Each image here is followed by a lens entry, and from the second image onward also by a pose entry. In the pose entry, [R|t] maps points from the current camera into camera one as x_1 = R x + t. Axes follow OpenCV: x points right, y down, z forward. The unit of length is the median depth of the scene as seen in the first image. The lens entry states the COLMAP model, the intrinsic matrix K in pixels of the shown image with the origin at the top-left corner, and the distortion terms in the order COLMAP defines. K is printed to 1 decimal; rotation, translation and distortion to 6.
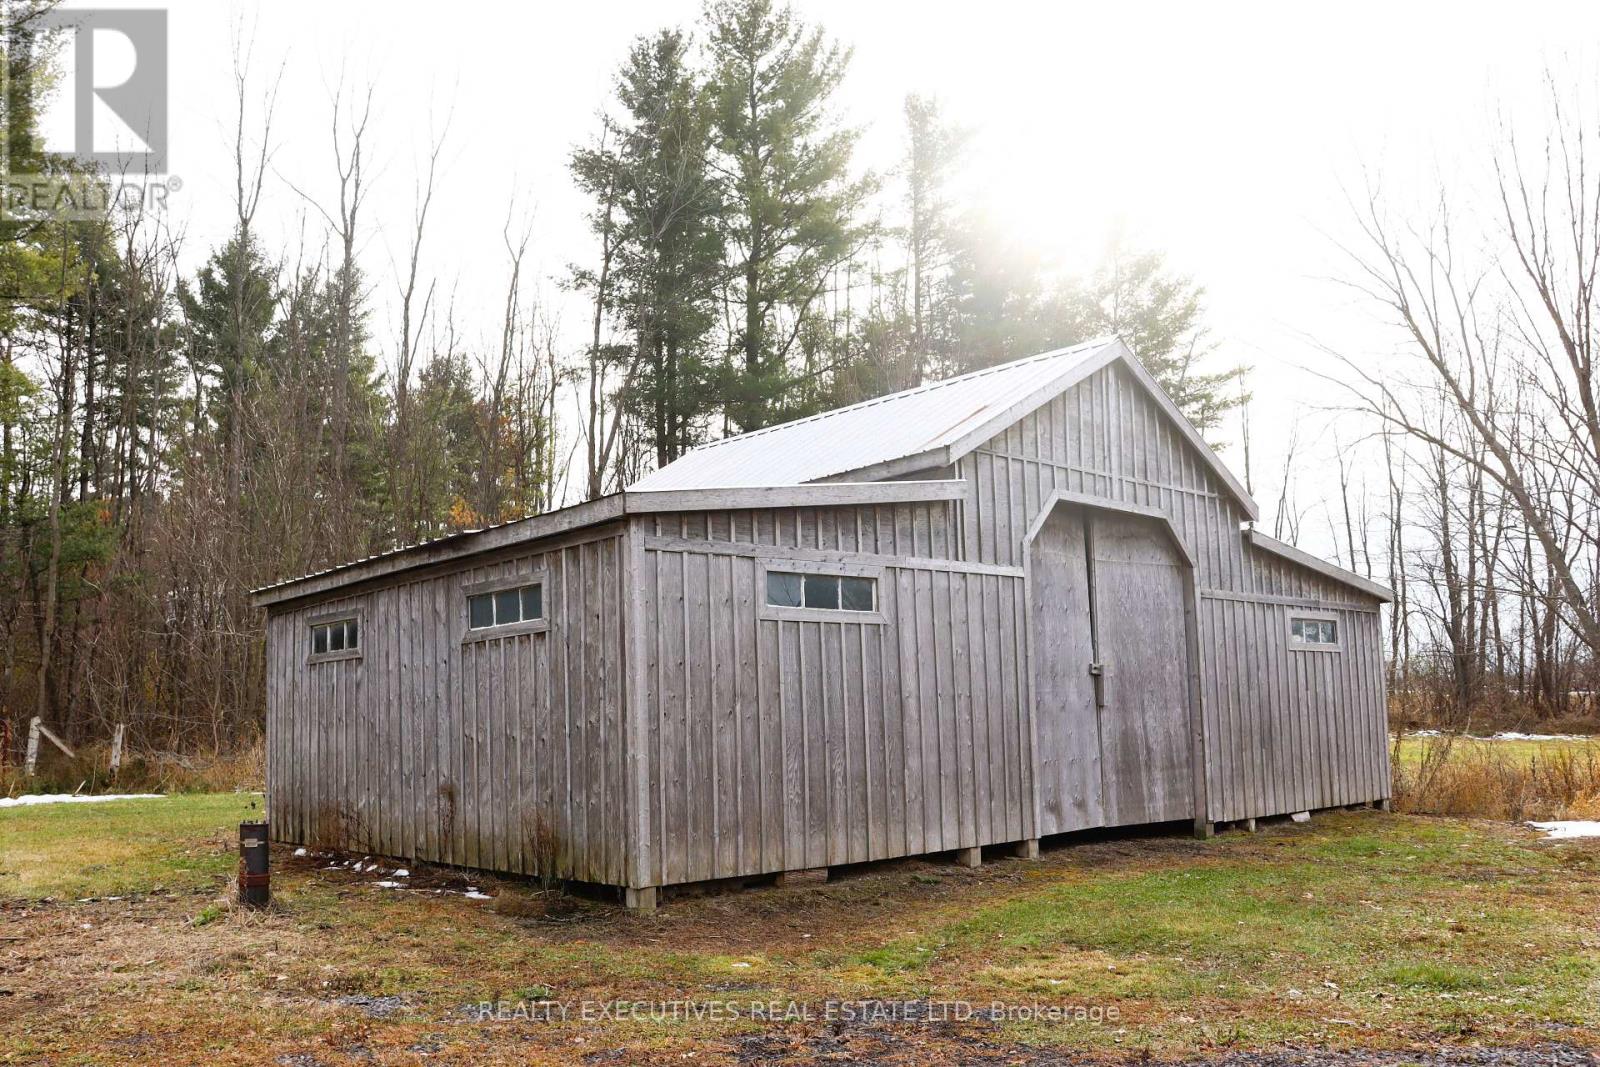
lens RADIAL K [[1365.4, 0, 800.0], [0, 1365.4, 533.5], [0, 0, 1]] dist [-0.125553, 0.001463]
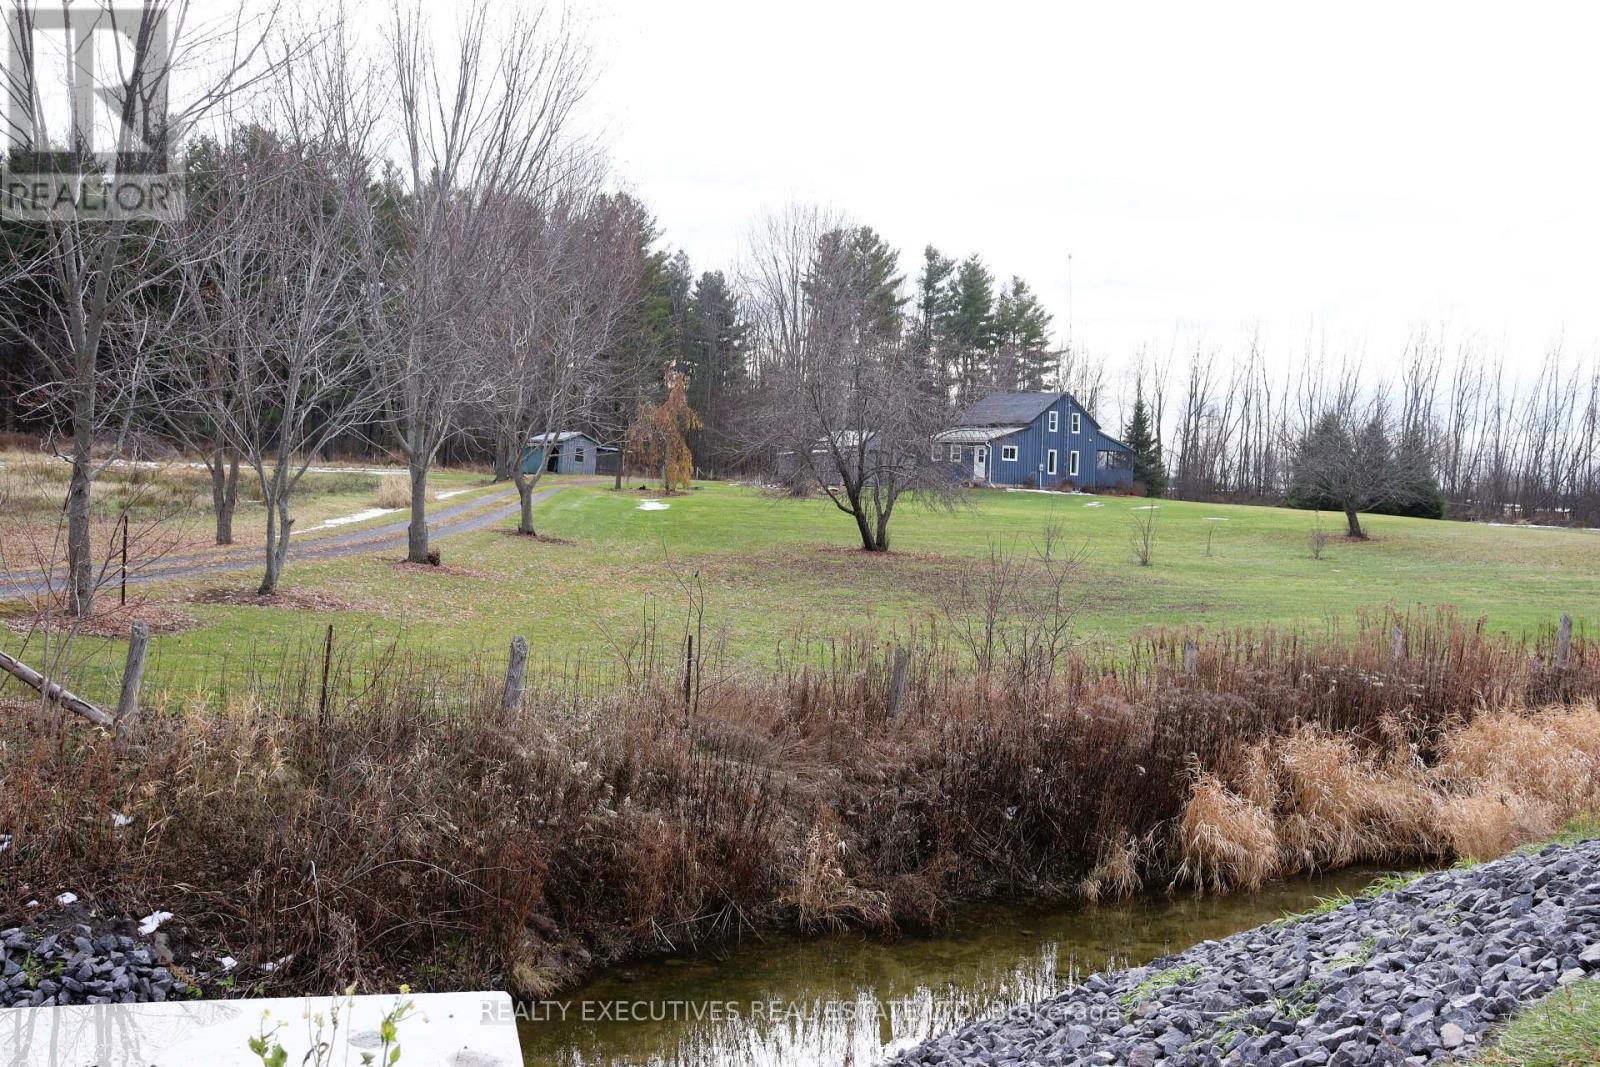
lens RADIAL K [[1629.3, 0, 800.0], [0, 1629.3, 533.5], [0, 0, 1]] dist [-0.018880, -0.022694]
pose [[0.992145, 0.061530, -0.108915, 0.926502], [-0.043755, 0.986365, 0.158649, -1.156775], [0.117191, -0.152637, 0.981309, -9.651954]]
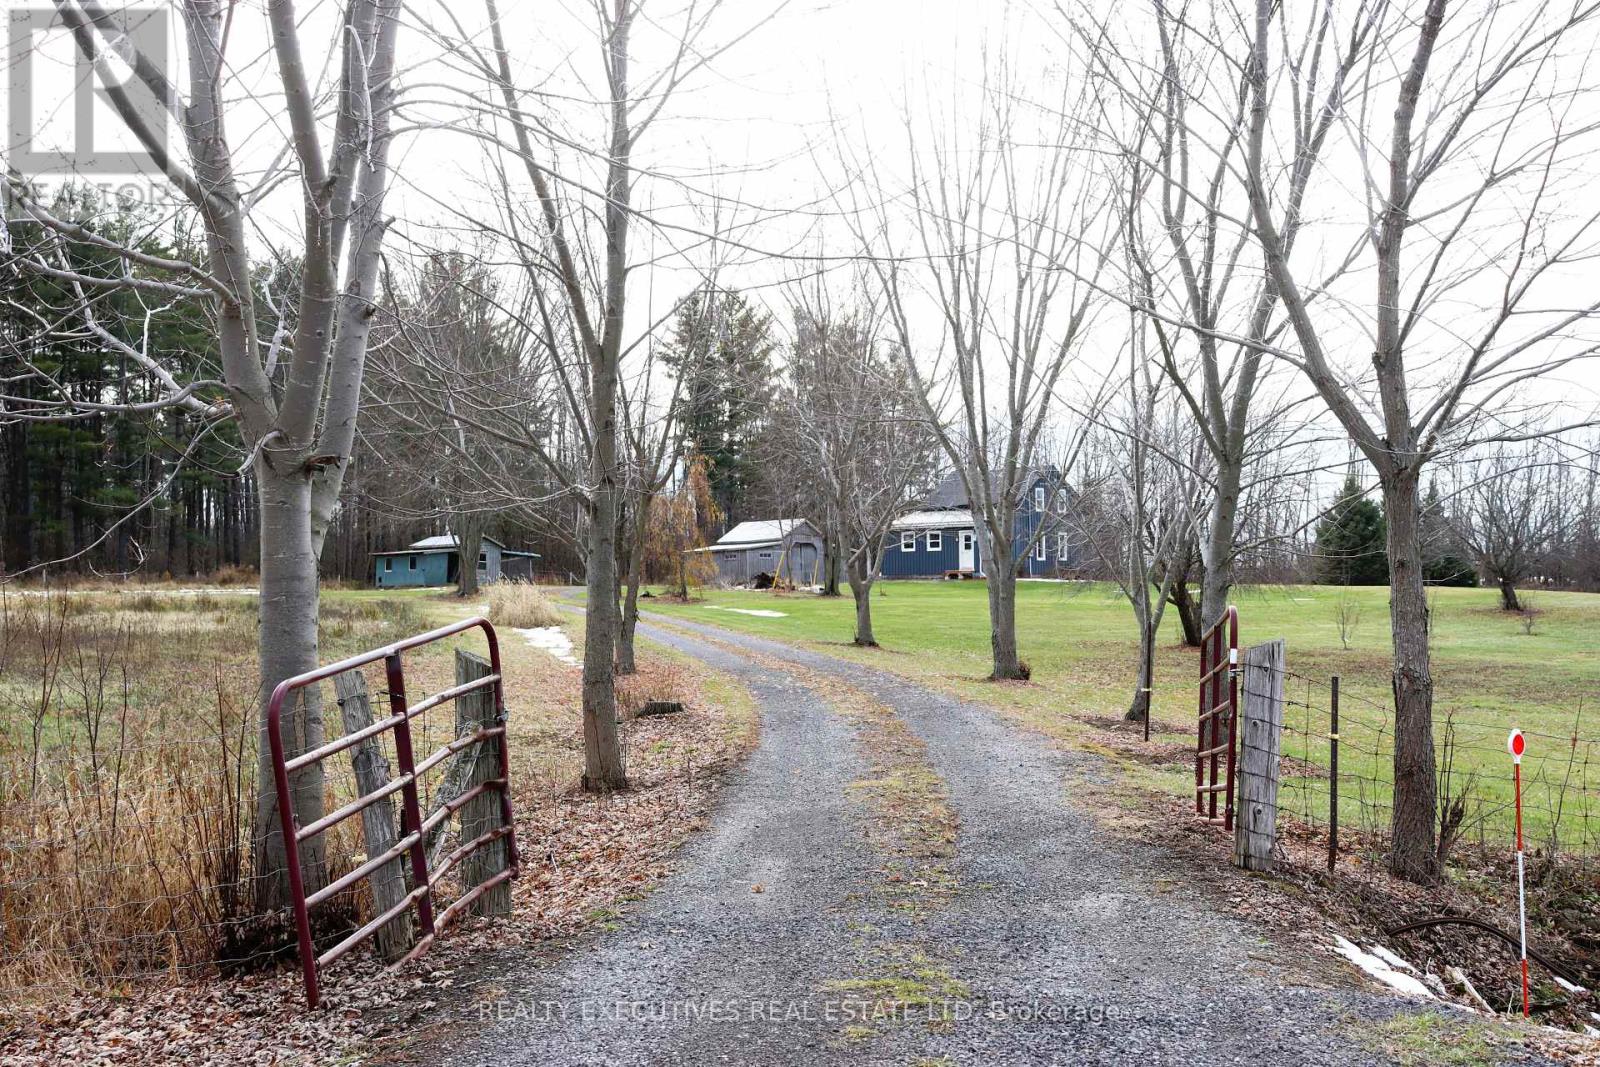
lens RADIAL K [[1883.9, 0, 800.0], [0, 1883.9, 533.5], [0, 0, 1]] dist [0.012127, 0.024277]
pose [[0.998123, 0.015163, 0.059328, -0.412613], [-0.020757, 0.995275, 0.094849, -1.077210], [-0.057610, -0.095902, 0.993722, -9.539753]]
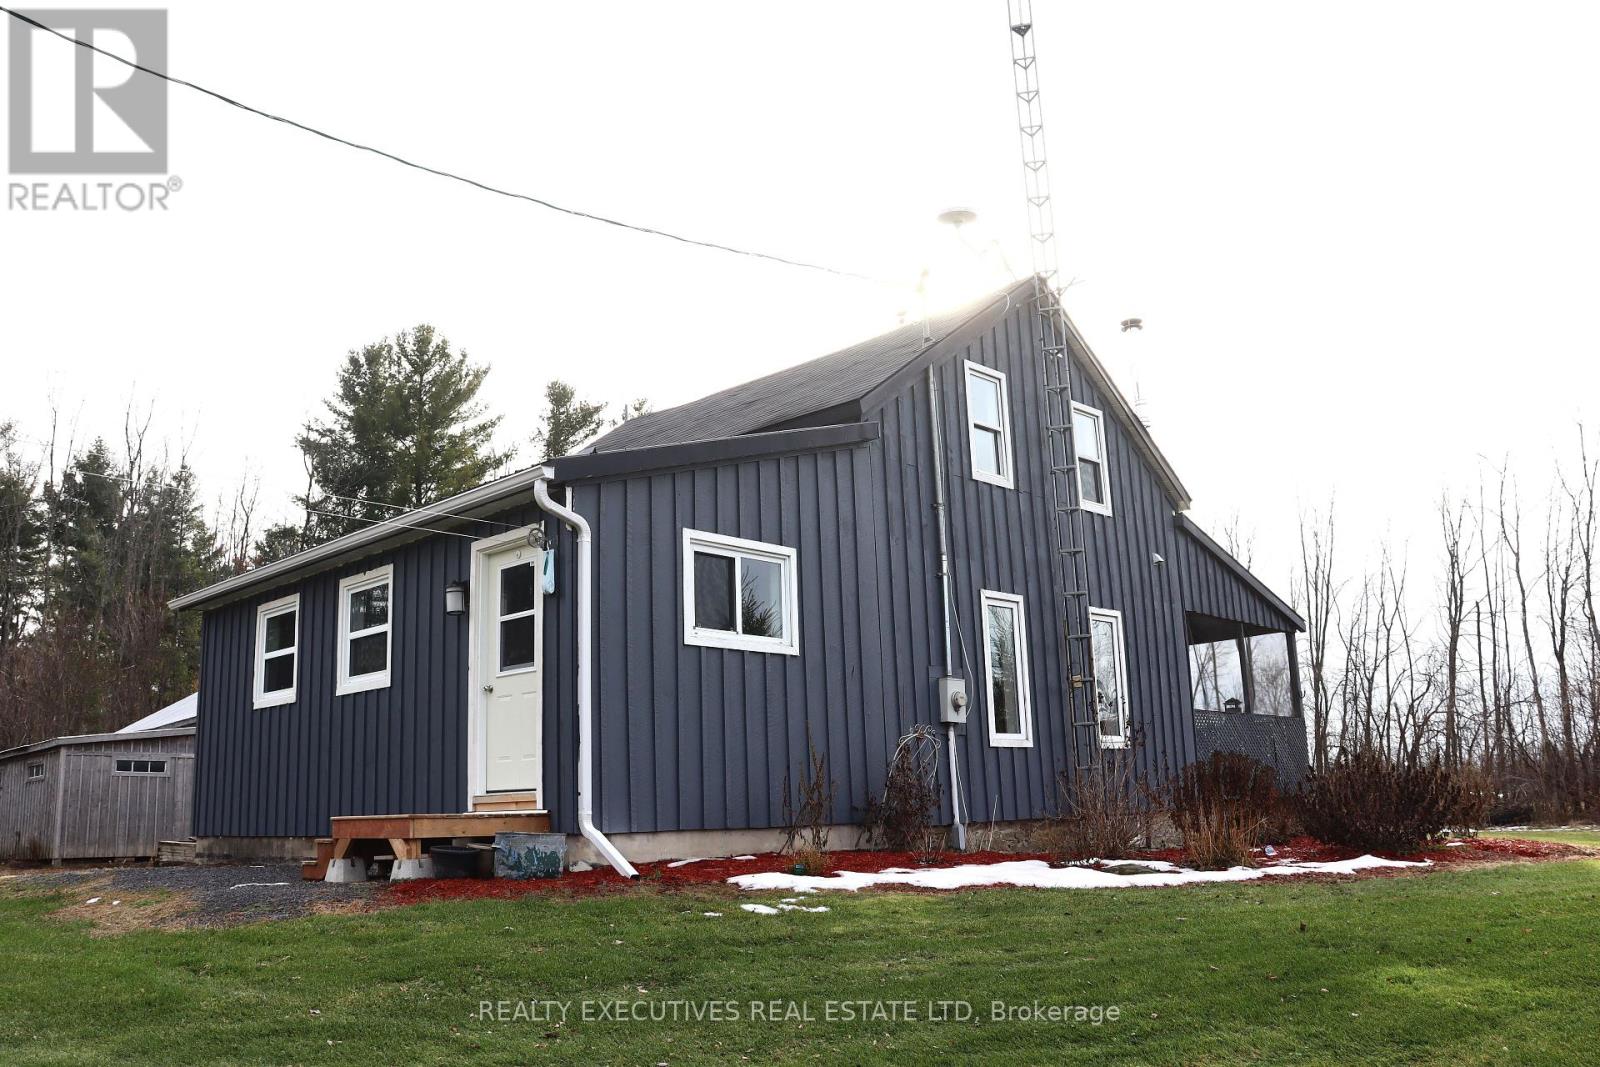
lens RADIAL K [[1312.1, 0, 800.0], [0, 1312.1, 533.5], [0, 0, 1]] dist [-0.181958, 0.176205]
pose [[0.997108, 0.007045, 0.075670, 1.037649], [-0.000072, 0.995781, -0.091762, -0.177992], [-0.075997, 0.091492, 0.992902, -1.604565]]
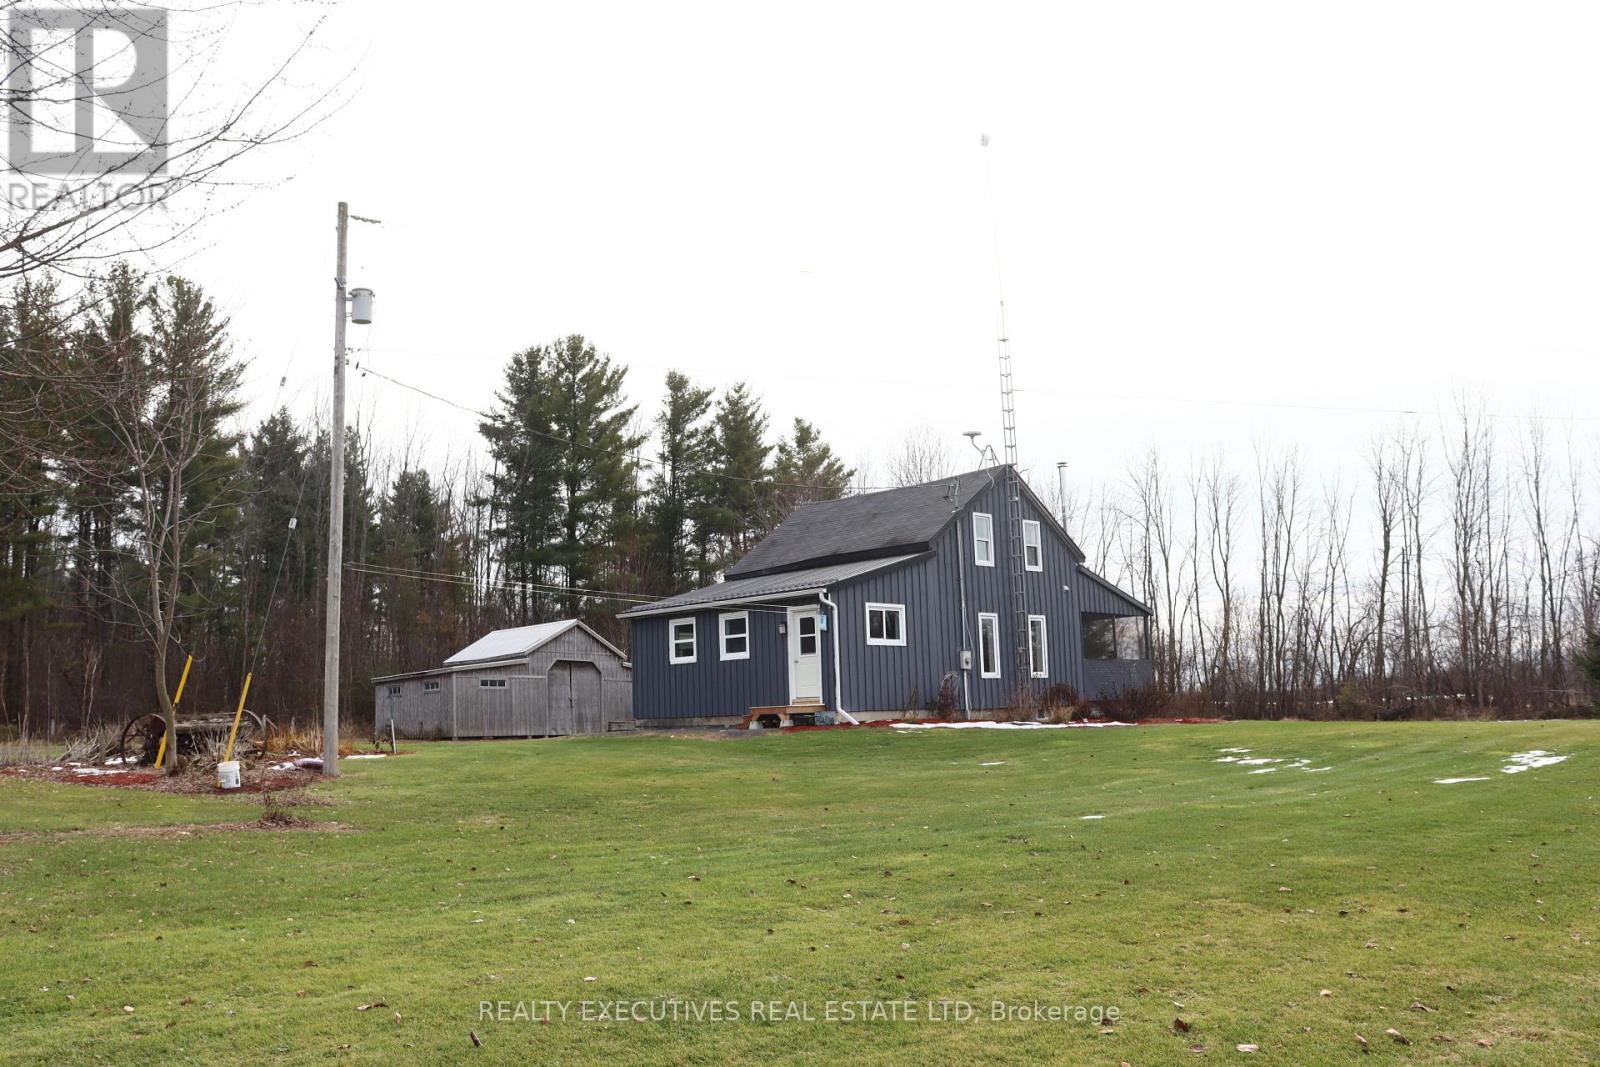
lens RADIAL K [[1312.1, 0, 800.0], [0, 1312.1, 533.5], [0, 0, 1]] dist [-0.181958, 0.176205]
pose [[0.999251, -0.002227, 0.038643, 0.802220], [0.002870, 0.999858, -0.016606, -0.356783], [-0.038600, 0.016705, 0.999115, -3.208595]]
